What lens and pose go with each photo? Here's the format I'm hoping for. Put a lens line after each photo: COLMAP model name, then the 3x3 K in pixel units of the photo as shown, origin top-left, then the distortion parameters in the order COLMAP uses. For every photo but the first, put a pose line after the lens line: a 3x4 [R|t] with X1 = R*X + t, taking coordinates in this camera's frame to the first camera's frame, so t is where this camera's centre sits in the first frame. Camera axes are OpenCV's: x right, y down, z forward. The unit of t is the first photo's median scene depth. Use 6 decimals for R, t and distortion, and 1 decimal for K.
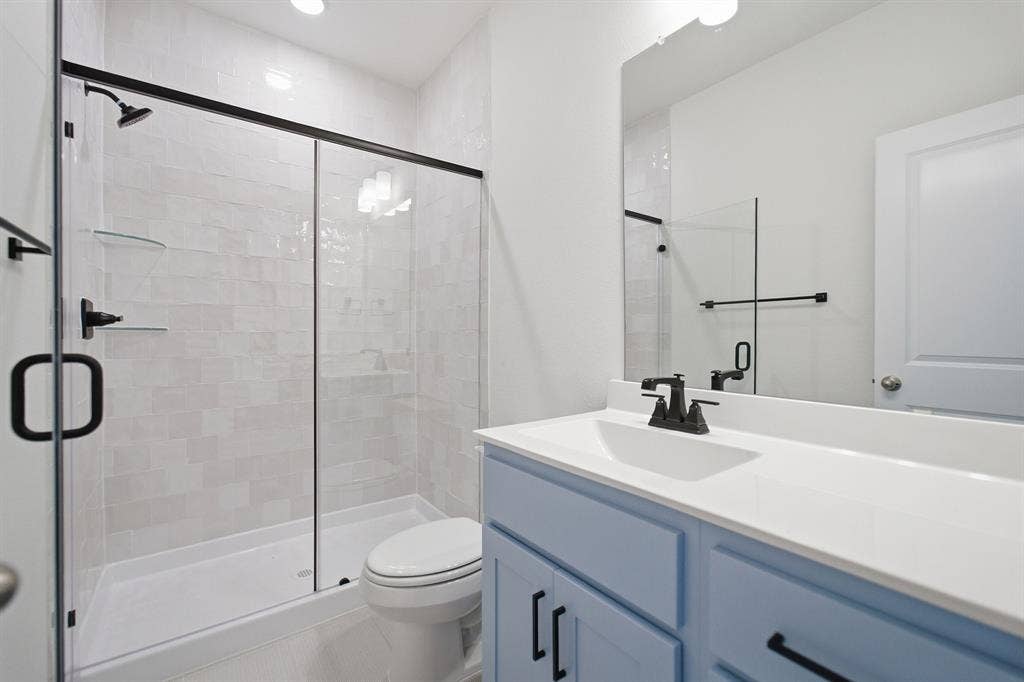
lens RADIAL K [[432.4, 0, 512.9], [0, 432.4, 338.5], [0, 0, 1]] dist [0.001626, -0.000028]
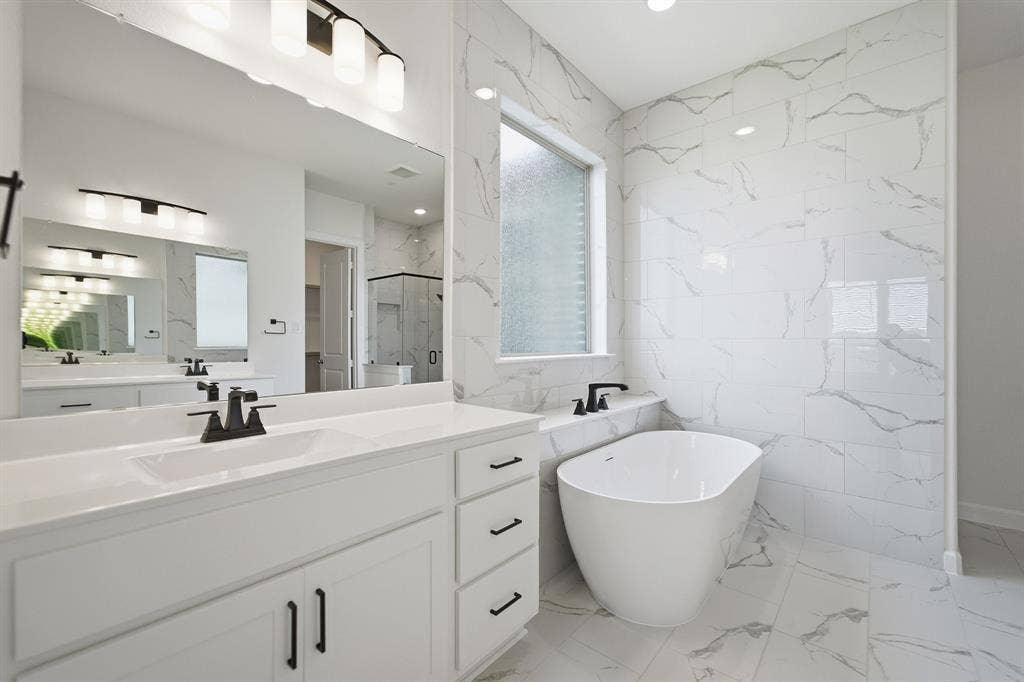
lens RADIAL K [[435.3, 0, 512.0], [0, 435.3, 341.0], [0, 0, 1]] dist [0.005359, 0.000224]
pose [[-0.240137, 0.008649, 0.970700, -0.834090], [-0.012614, 0.999848, -0.012029, -0.027332], [-0.970657, -0.015133, -0.239992, 0.579981]]
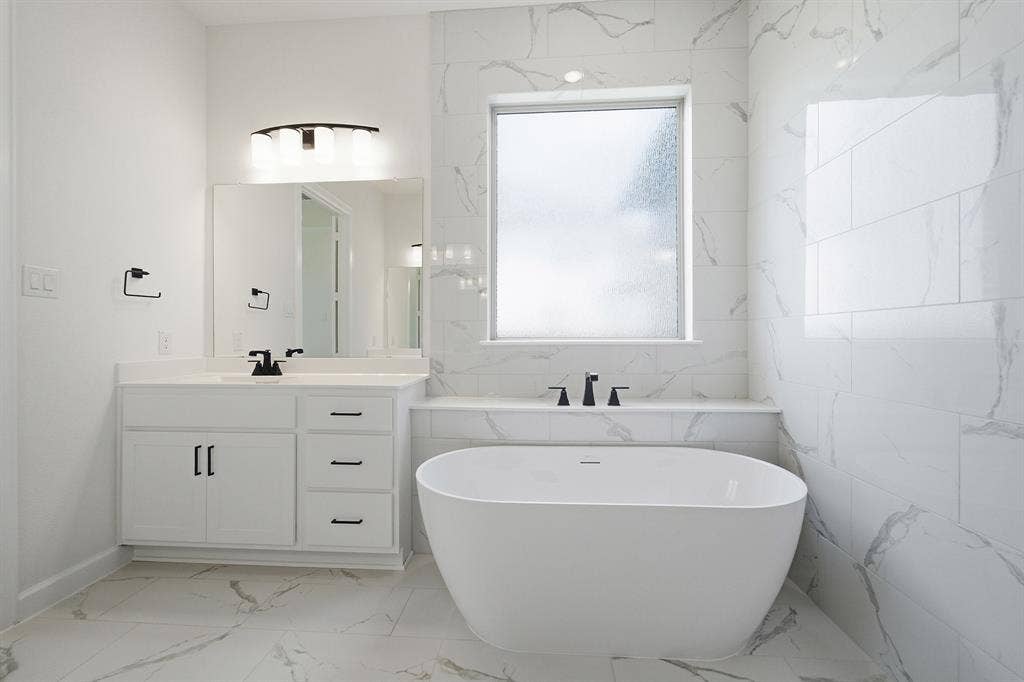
lens RADIAL K [[432.4, 0, 512.9], [0, 432.4, 338.5], [0, 0, 1]] dist [0.001626, -0.000028]
pose [[0.651325, 0.001043, 0.758798, -0.438732], [-0.010614, 0.999914, 0.007737, -0.001404], [-0.758724, -0.013093, 0.651280, -1.277049]]
